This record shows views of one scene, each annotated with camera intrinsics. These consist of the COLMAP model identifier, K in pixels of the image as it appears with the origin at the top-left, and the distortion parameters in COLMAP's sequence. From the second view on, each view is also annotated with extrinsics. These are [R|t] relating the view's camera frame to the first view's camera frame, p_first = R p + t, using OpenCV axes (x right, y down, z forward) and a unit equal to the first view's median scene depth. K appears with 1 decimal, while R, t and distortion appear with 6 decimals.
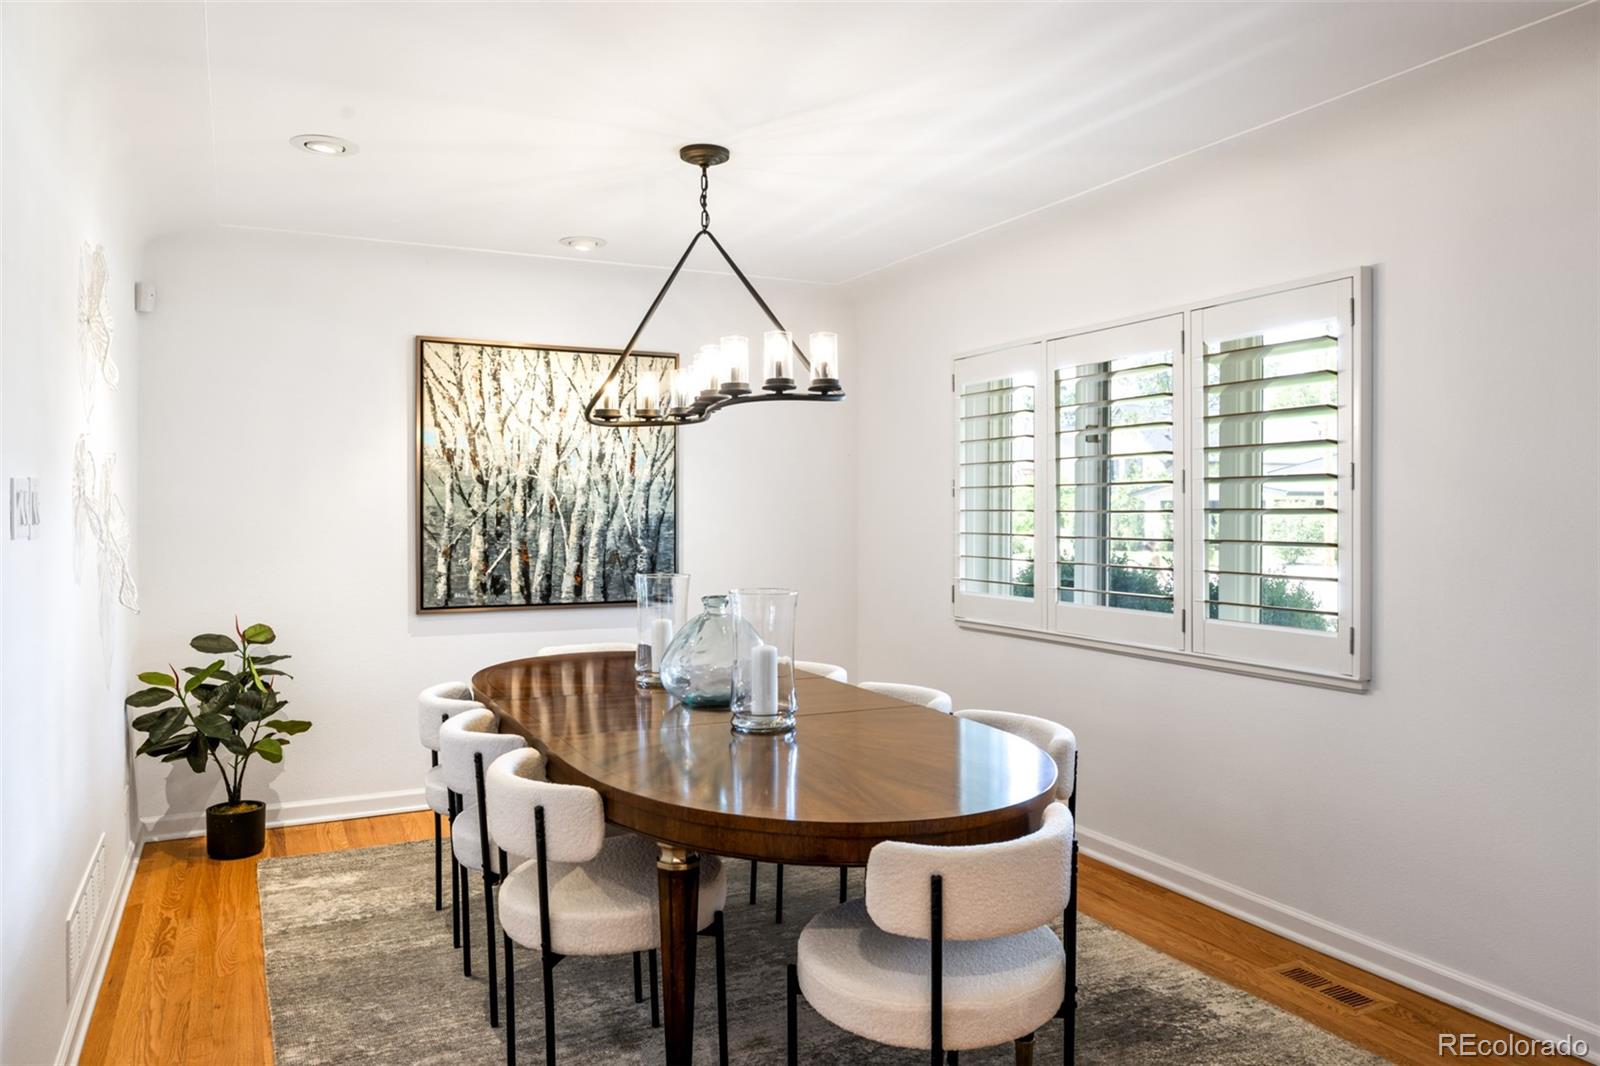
lens RADIAL K [[1129.5, 0, 793.9], [0, 1129.5, 564.3], [0, 0, 1]] dist [0.007146, 0.001331]
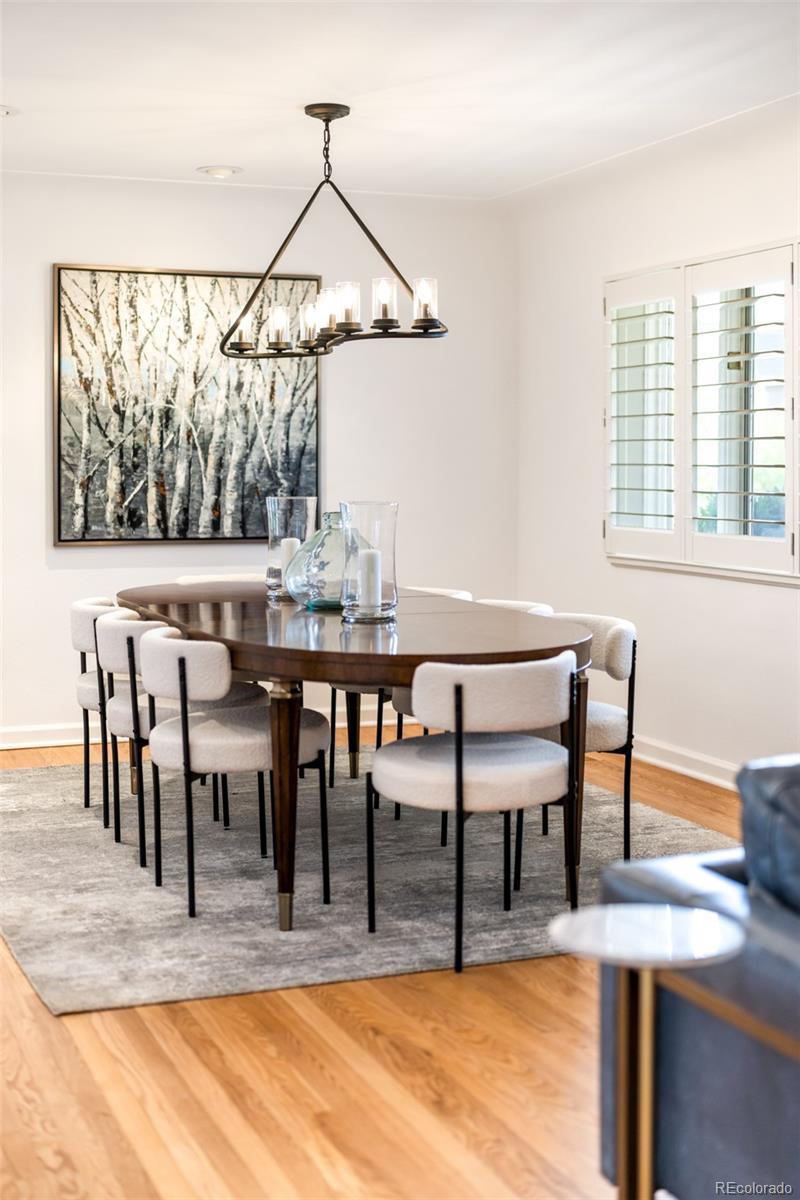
lens RADIAL K [[1696.6, 0, 400.3], [0, 1696.6, 595.8], [0, 0, 1]] dist [0.030177, 0.000000]
pose [[0.996357, 0.006697, -0.085020, 0.104980], [-0.003997, 0.999483, 0.031888, 0.043223], [0.085190, -0.031432, 0.995869, -0.506633]]
